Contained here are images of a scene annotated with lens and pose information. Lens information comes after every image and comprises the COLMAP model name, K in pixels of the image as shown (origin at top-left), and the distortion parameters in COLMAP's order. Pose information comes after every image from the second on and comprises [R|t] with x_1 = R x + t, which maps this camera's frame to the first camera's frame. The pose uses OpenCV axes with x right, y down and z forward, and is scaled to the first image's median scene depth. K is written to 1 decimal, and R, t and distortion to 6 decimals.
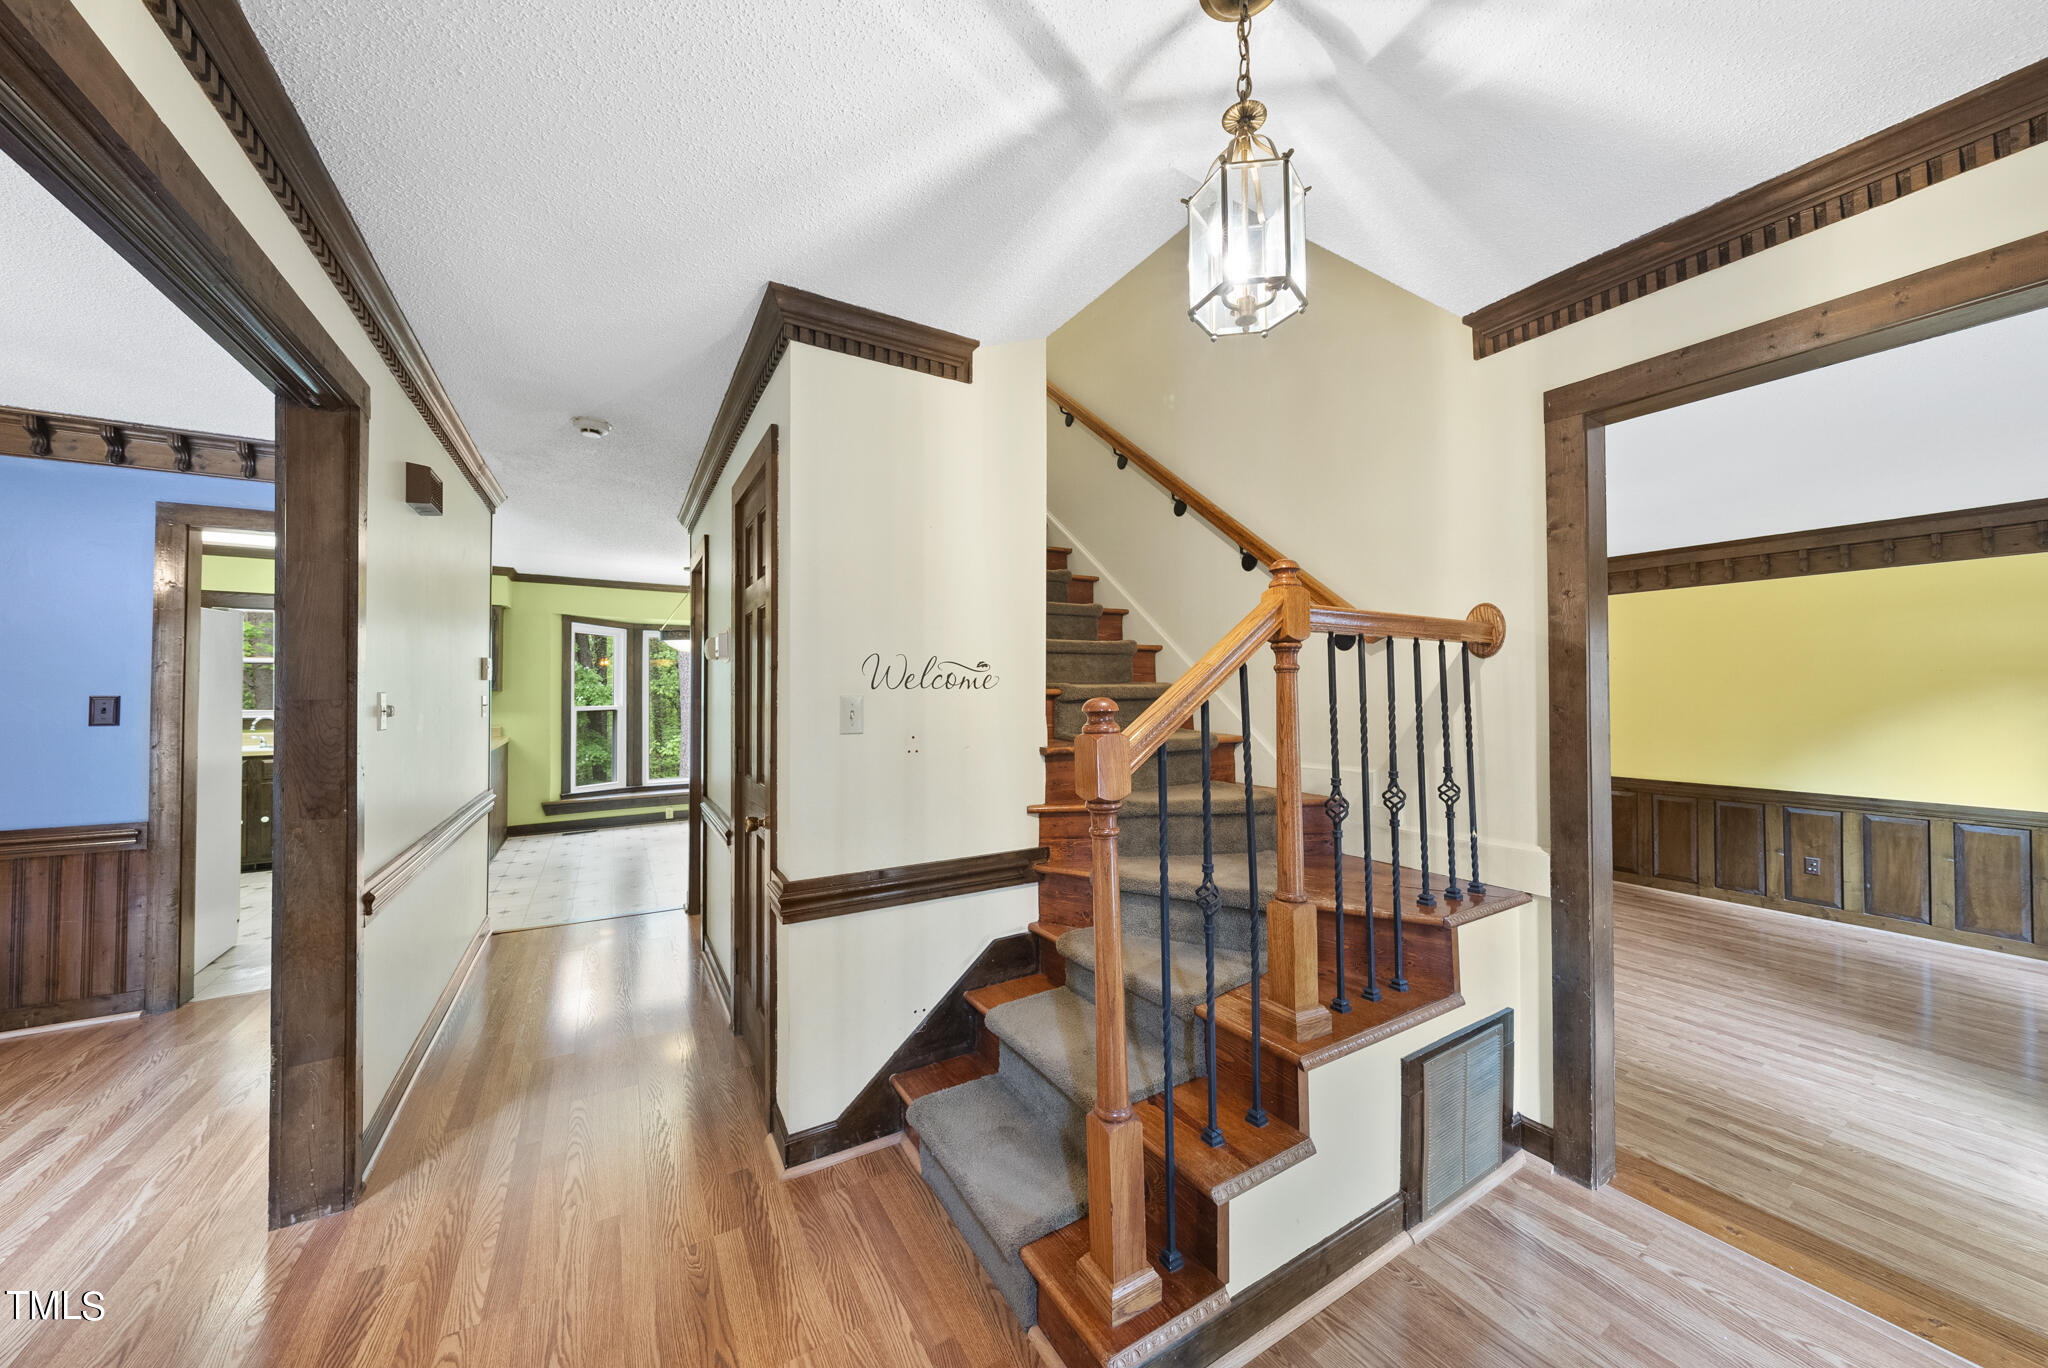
lens RADIAL K [[710.0, 0, 1020.6], [0, 710.0, 679.9], [0, 0, 1]] dist [-0.003059, 0.000723]
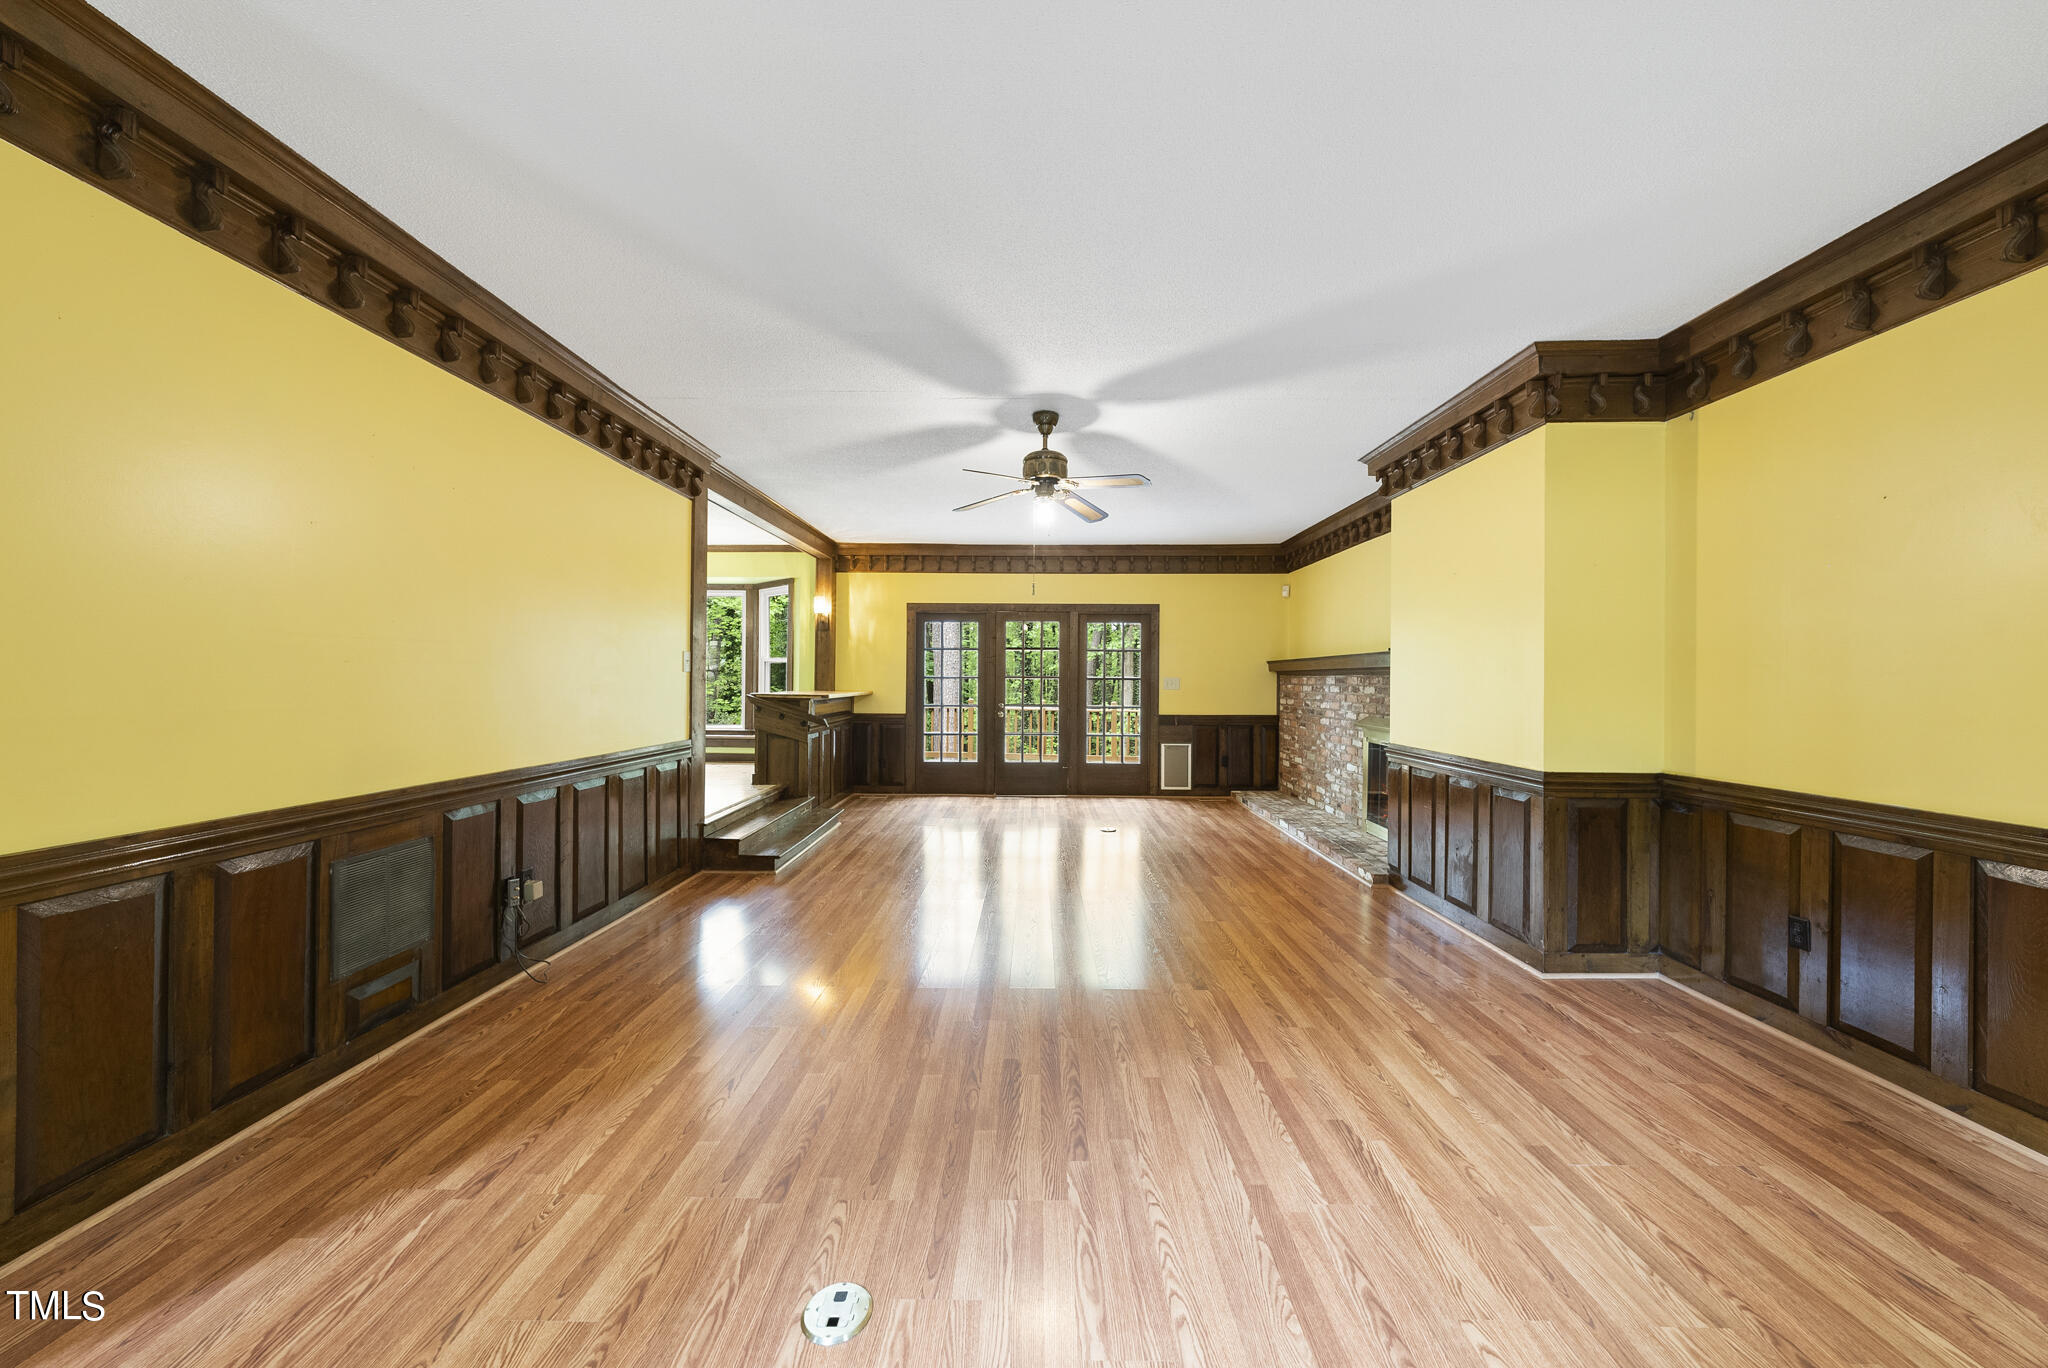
lens RADIAL K [[710.0, 0, 1041.9], [0, 710.0, 680.3], [0, 0, 1]] dist [-0.003059, 0.000723]
pose [[0.847563, 0.010169, -0.530598, 1.709968], [-0.002341, 0.999878, 0.015422, 0.165996], [0.530690, -0.011829, 0.847483, 1.121931]]
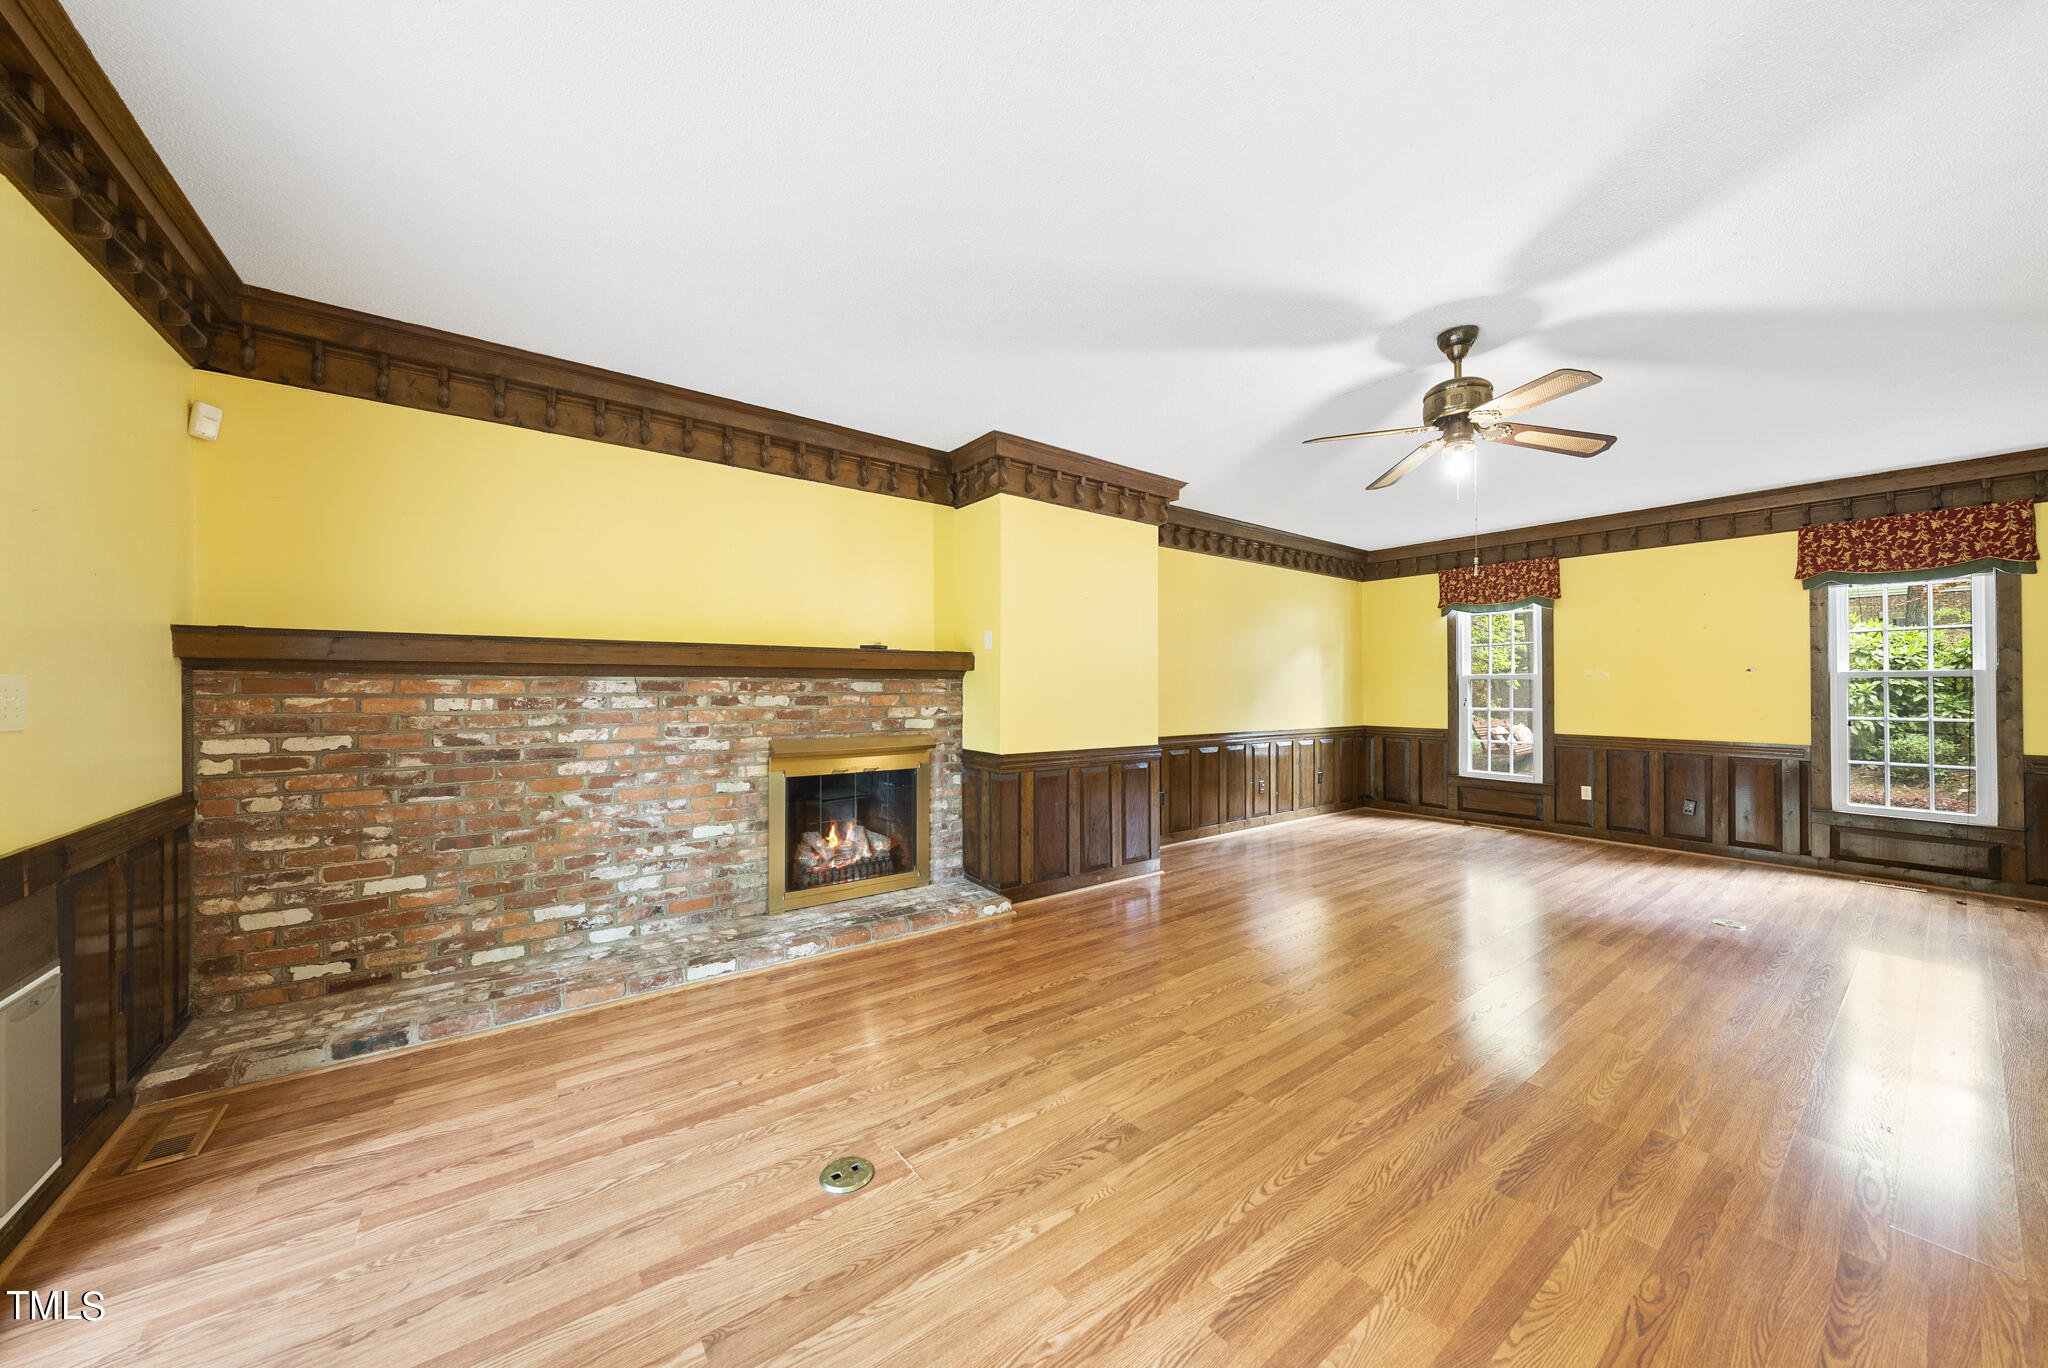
lens RADIAL K [[710.0, 0, 1028.0], [0, 710.0, 681.6], [0, 0, 1]] dist [-0.003059, 0.000723]
pose [[-0.078162, 0.011627, 0.996873, -0.322525], [-0.016328, 0.999783, -0.012941, 0.203182], [-0.996807, -0.017289, -0.077955, 3.354426]]
